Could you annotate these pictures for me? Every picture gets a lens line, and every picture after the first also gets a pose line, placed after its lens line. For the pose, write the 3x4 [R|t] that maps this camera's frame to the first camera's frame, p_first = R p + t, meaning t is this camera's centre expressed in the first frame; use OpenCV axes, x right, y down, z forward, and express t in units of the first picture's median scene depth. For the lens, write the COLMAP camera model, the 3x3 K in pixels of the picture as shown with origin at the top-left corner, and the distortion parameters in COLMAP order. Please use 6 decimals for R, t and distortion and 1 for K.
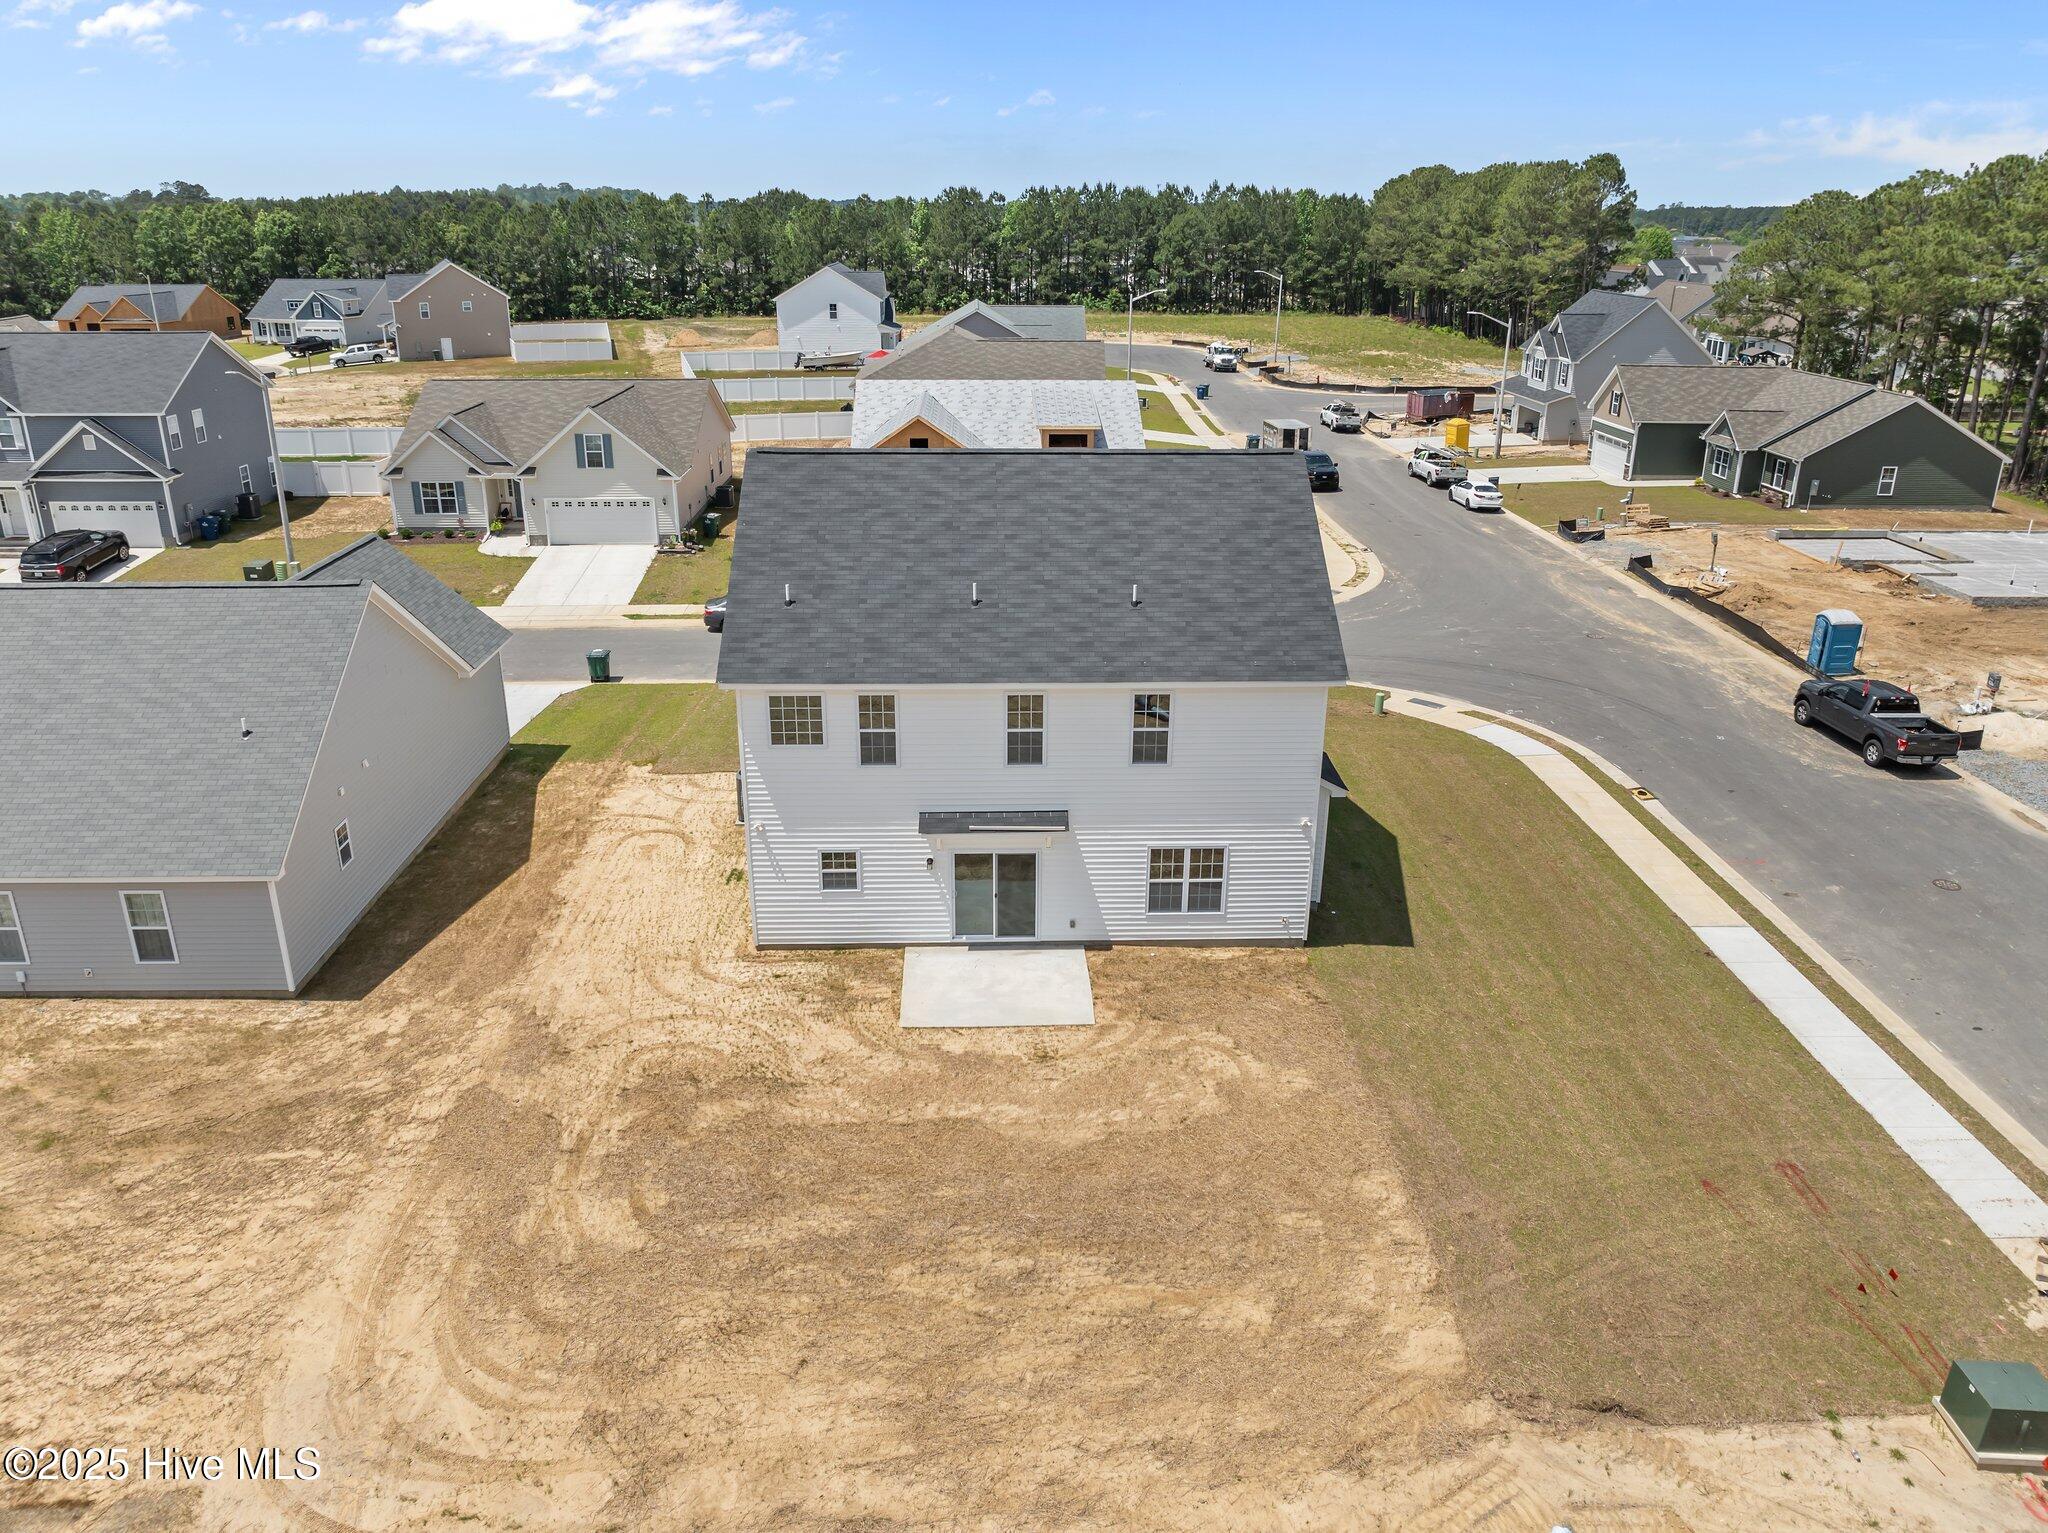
lens RADIAL K [[1455.5, 0, 1033.8], [0, 1455.5, 768.7], [0, 0, 1]] dist [-0.042561, 0.014476]
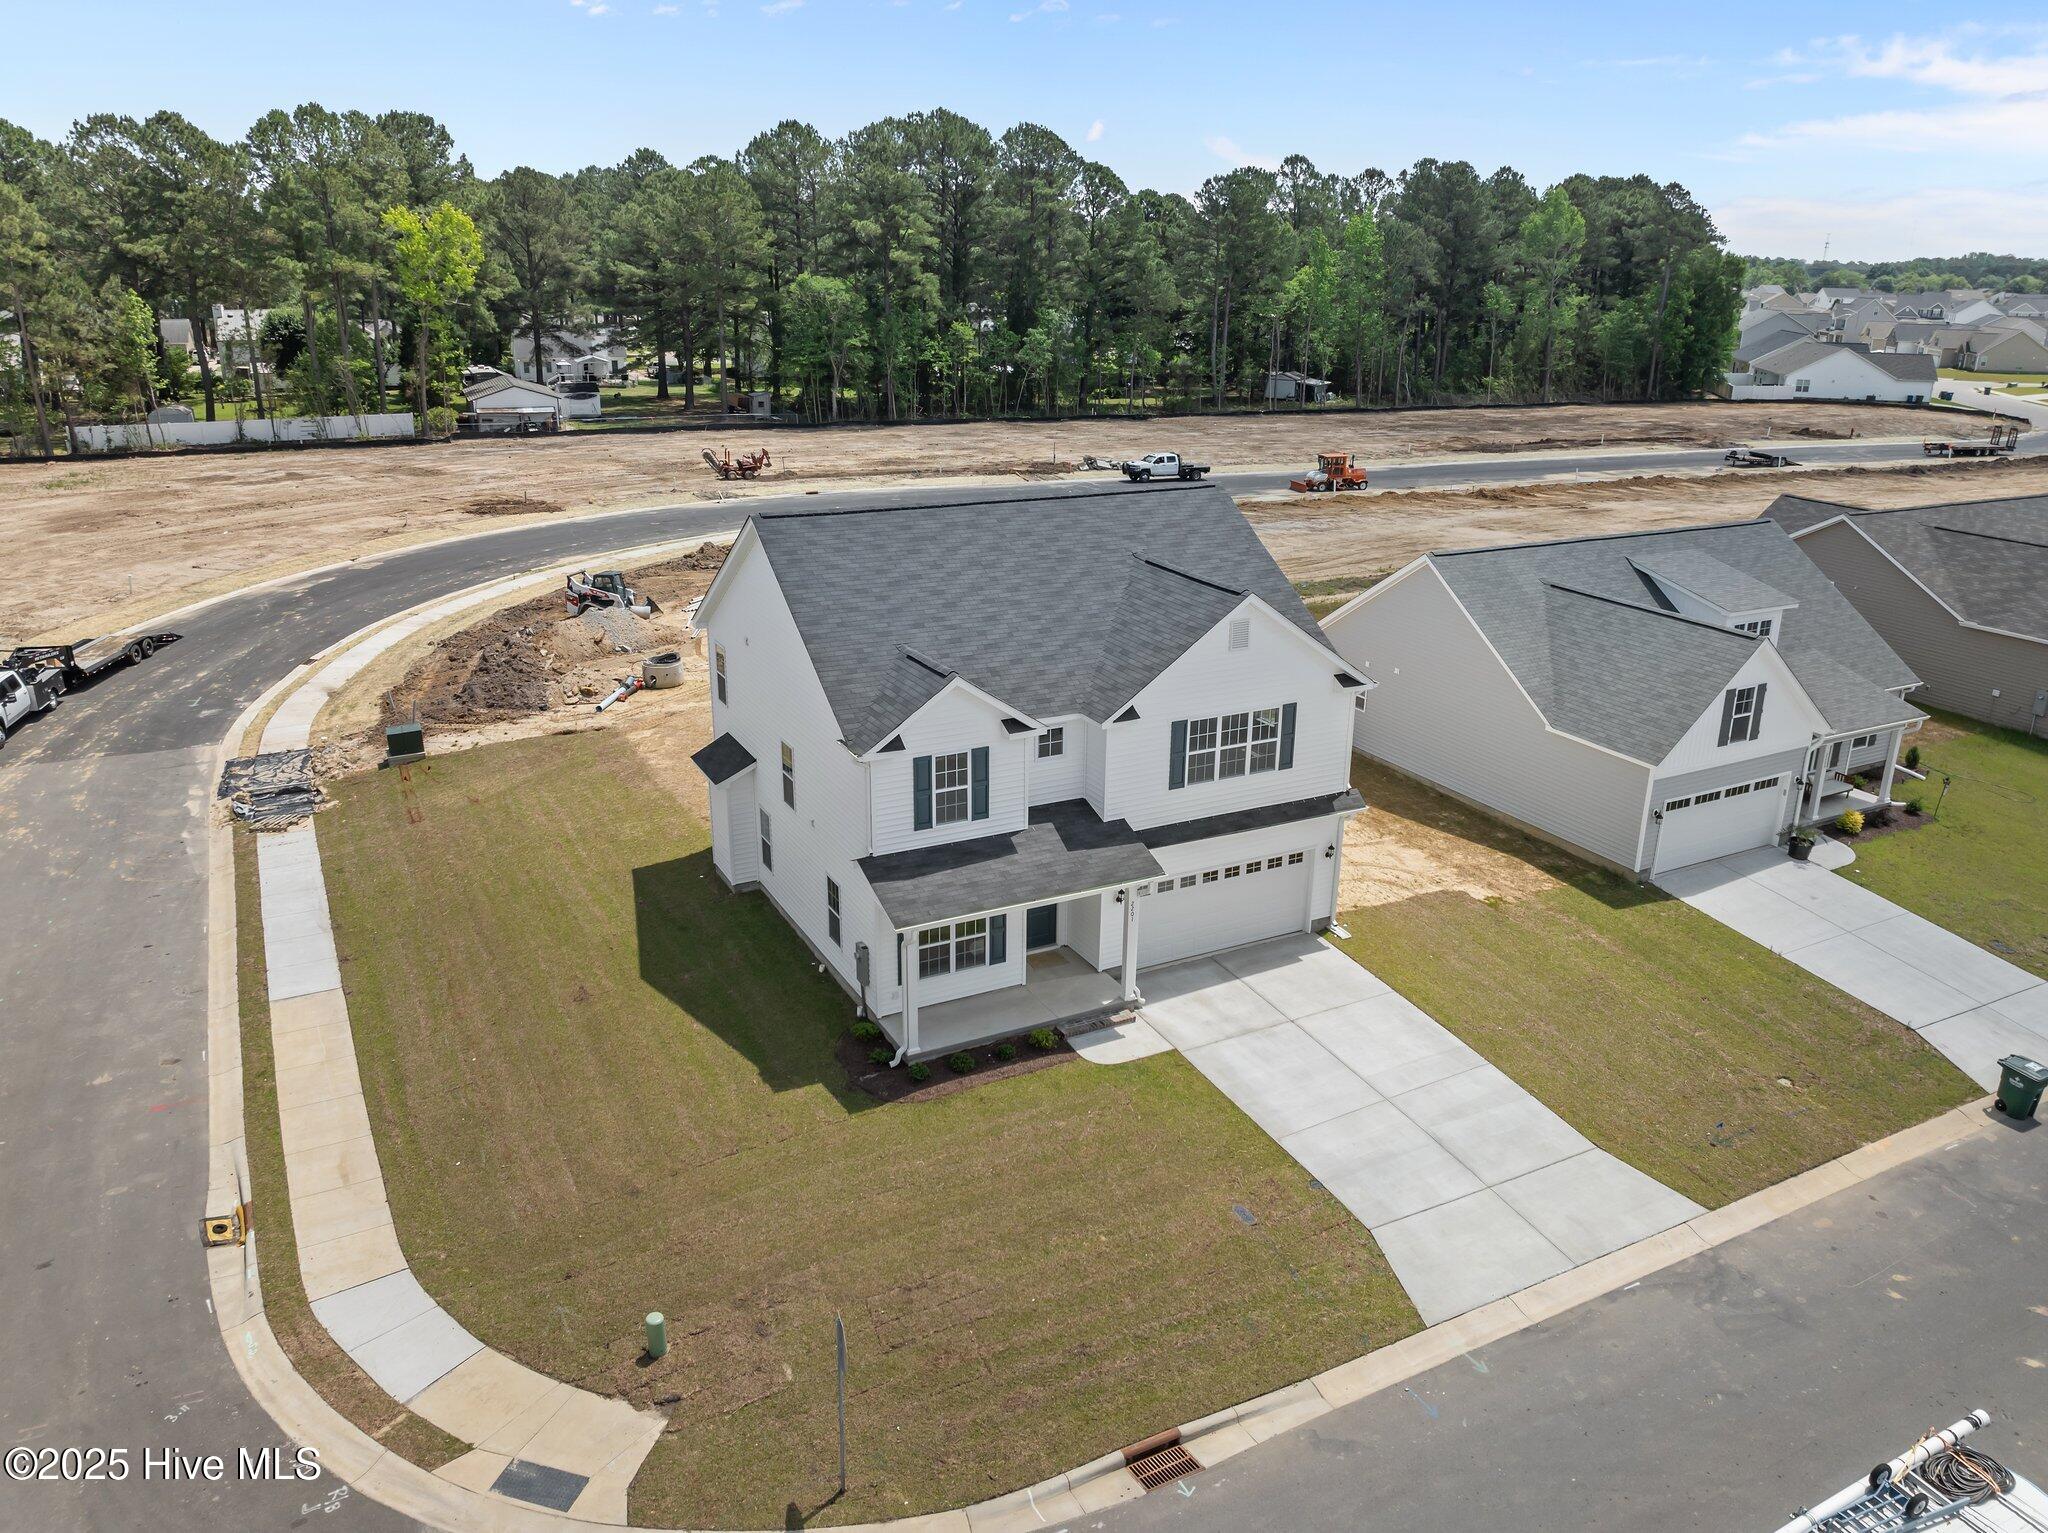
lens RADIAL K [[1478.8, 0, 1033.0], [0, 1478.8, 769.2], [0, 0, 1]] dist [-0.033837, -0.003731]
pose [[-0.901947, 0.125361, -0.413251, 0.527792], [-0.173334, 0.771380, 0.612314, -0.864197], [0.395533, 0.623905, -0.674015, 2.196432]]
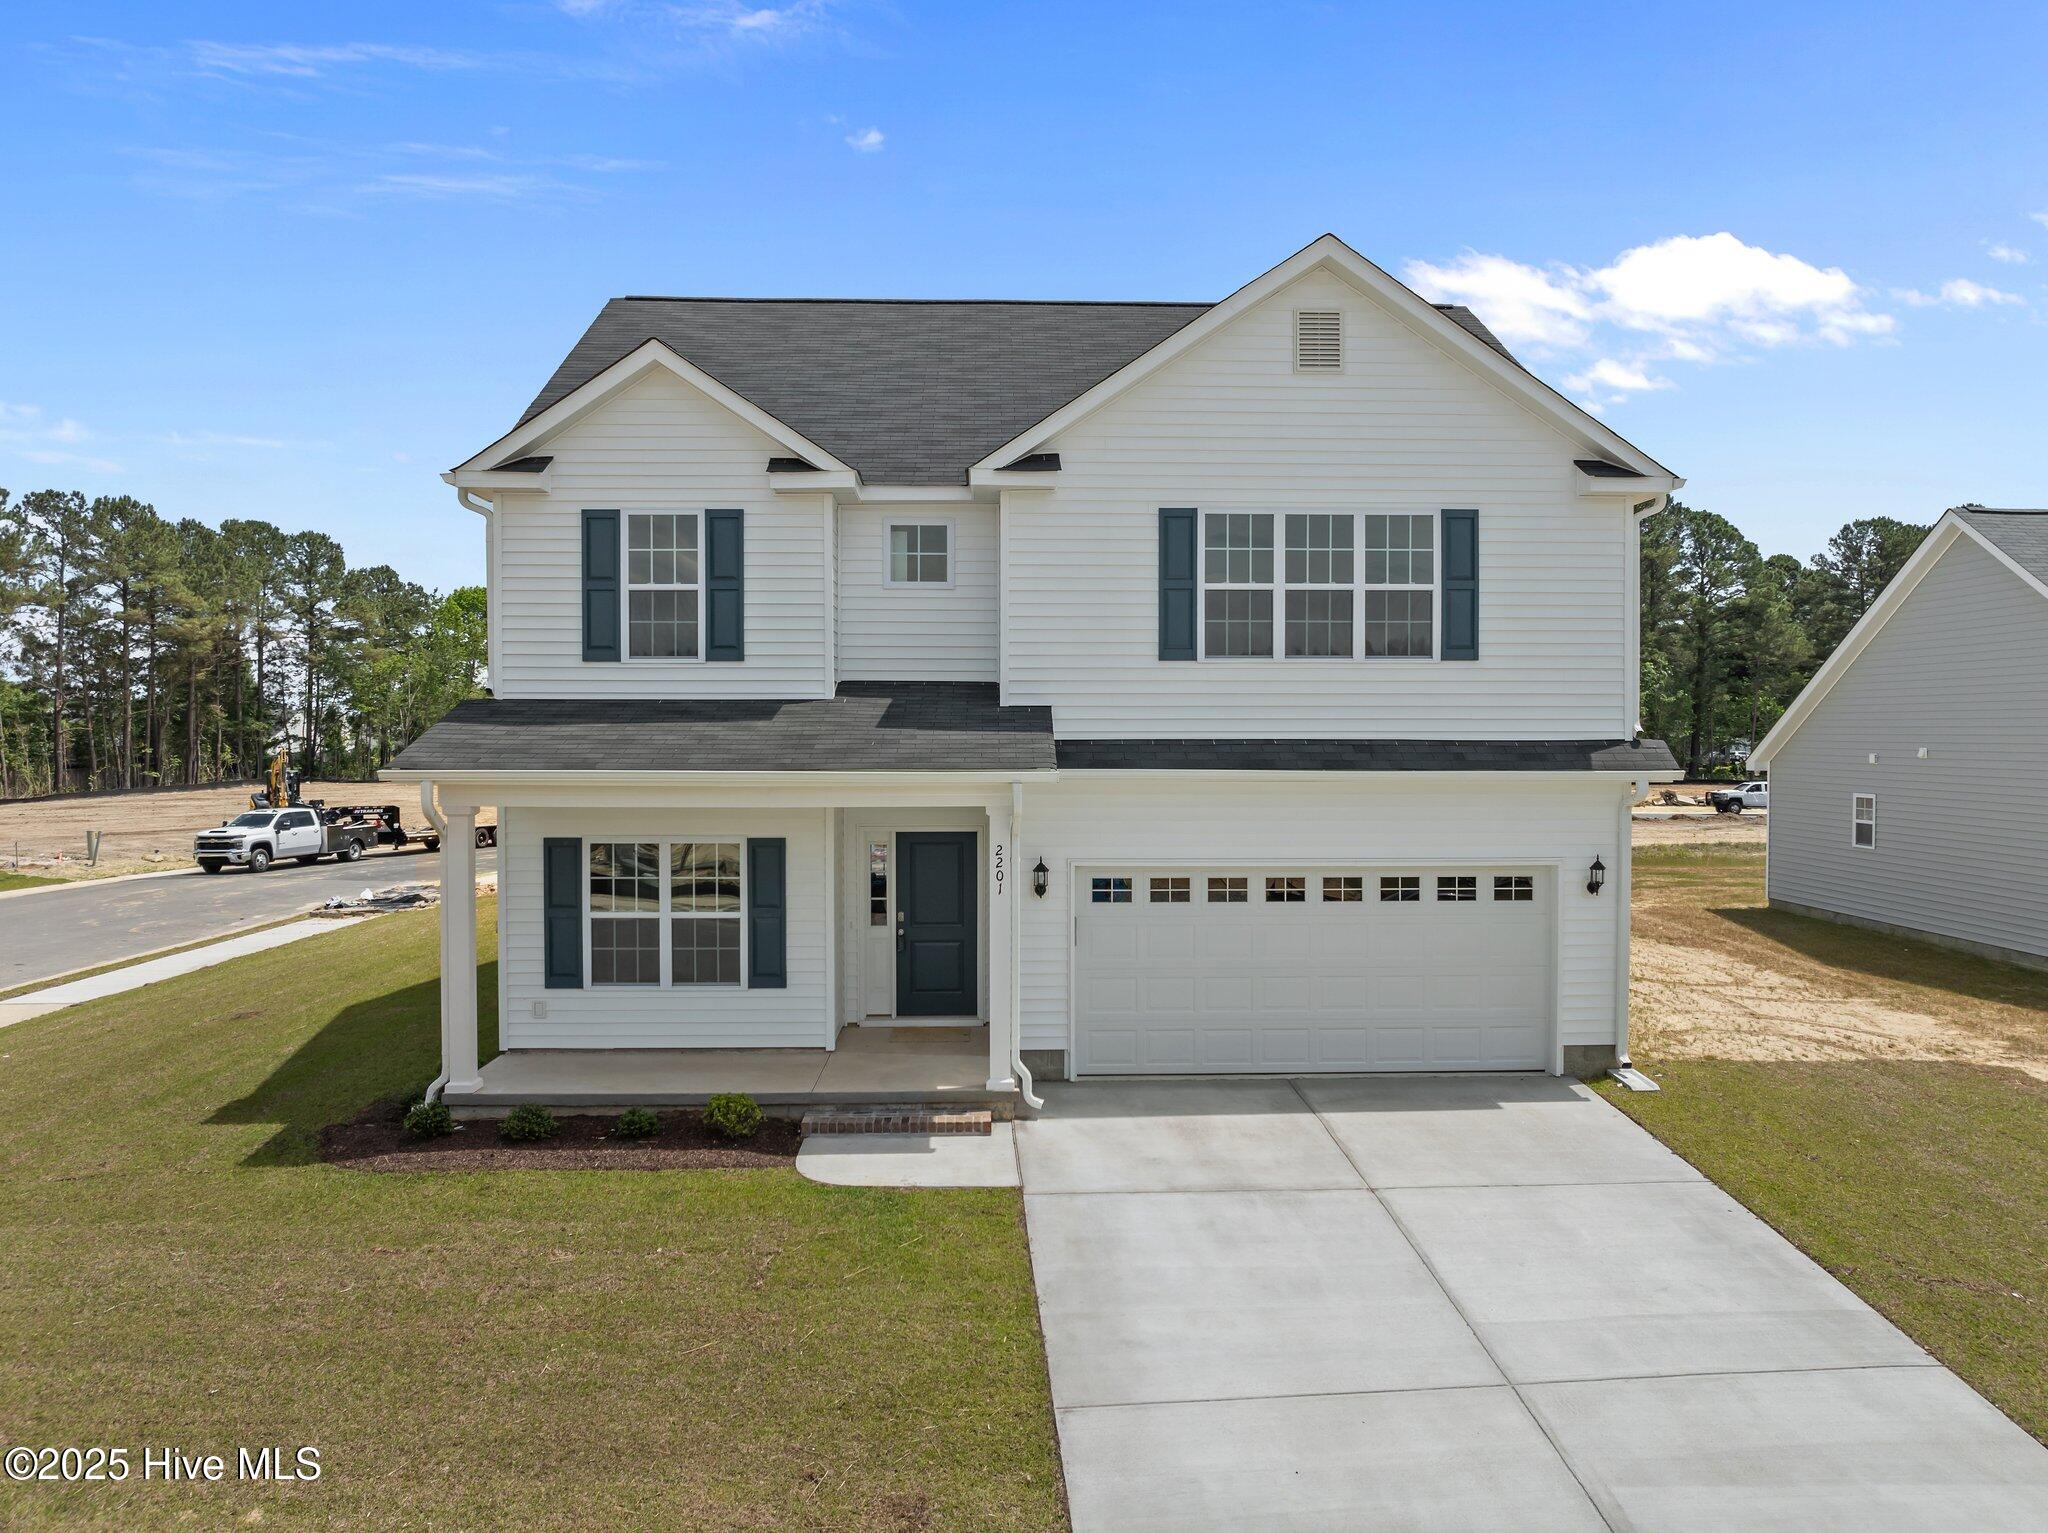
lens RADIAL K [[1441.3, 0, 1032.9], [0, 1441.3, 754.3], [0, 0, 1]] dist [-0.037081, -0.008610]
pose [[-0.999955, -0.008031, 0.005076, -0.006795], [-0.005536, 0.926746, 0.375647, -0.322515], [-0.007721, 0.375602, -0.926749, 1.971656]]
